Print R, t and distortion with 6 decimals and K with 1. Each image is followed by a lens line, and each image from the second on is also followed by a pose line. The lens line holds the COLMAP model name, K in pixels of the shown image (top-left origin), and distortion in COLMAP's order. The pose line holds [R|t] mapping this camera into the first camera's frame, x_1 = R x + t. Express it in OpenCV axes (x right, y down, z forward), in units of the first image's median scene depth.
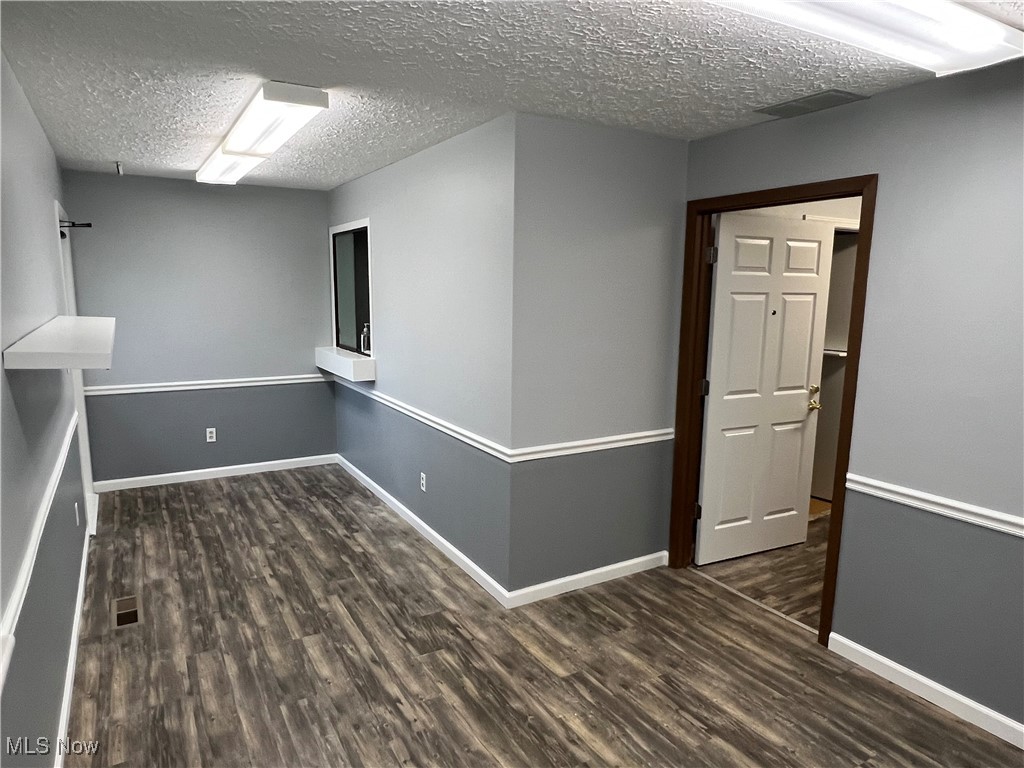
lens RADIAL K [[652.4, 0, 510.3], [0, 652.4, 387.0], [0, 0, 1]] dist [0.001192, -0.000716]
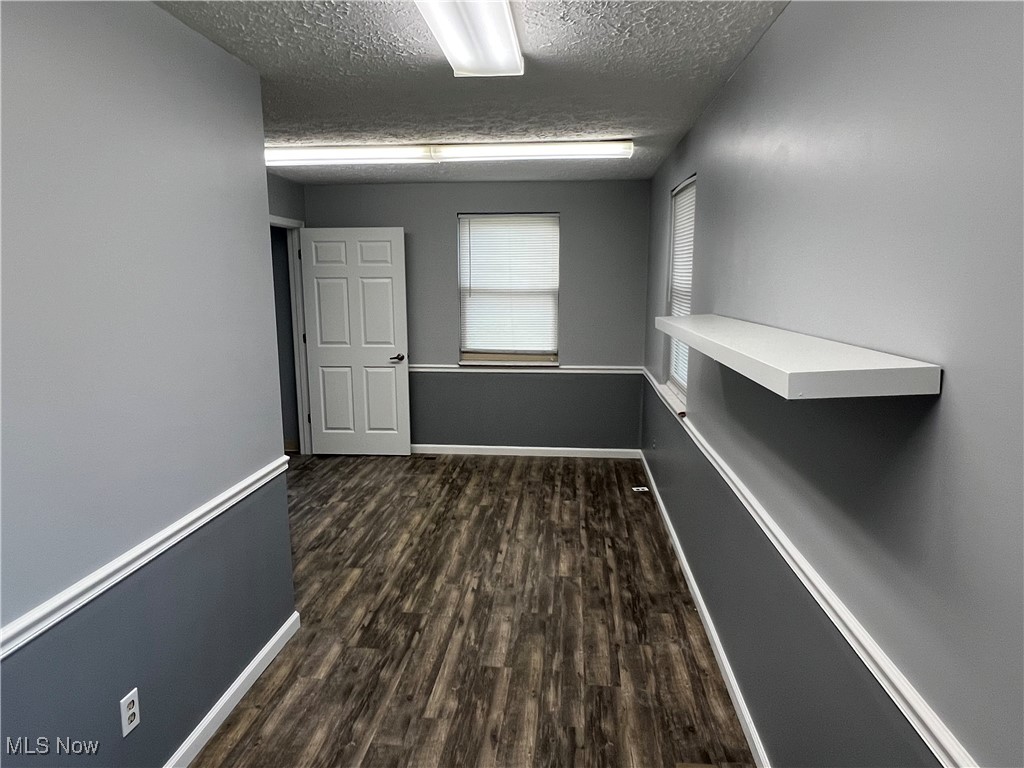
lens RADIAL K [[652.4, 0, 512.7], [0, 652.4, 384.2], [0, 0, 1]] dist [0.001192, -0.000716]
pose [[-0.812542, -0.101665, 0.573968, -0.872302], [0.085815, 0.953080, 0.290300, -0.262237], [-0.576551, 0.285136, -0.765693, 1.699814]]
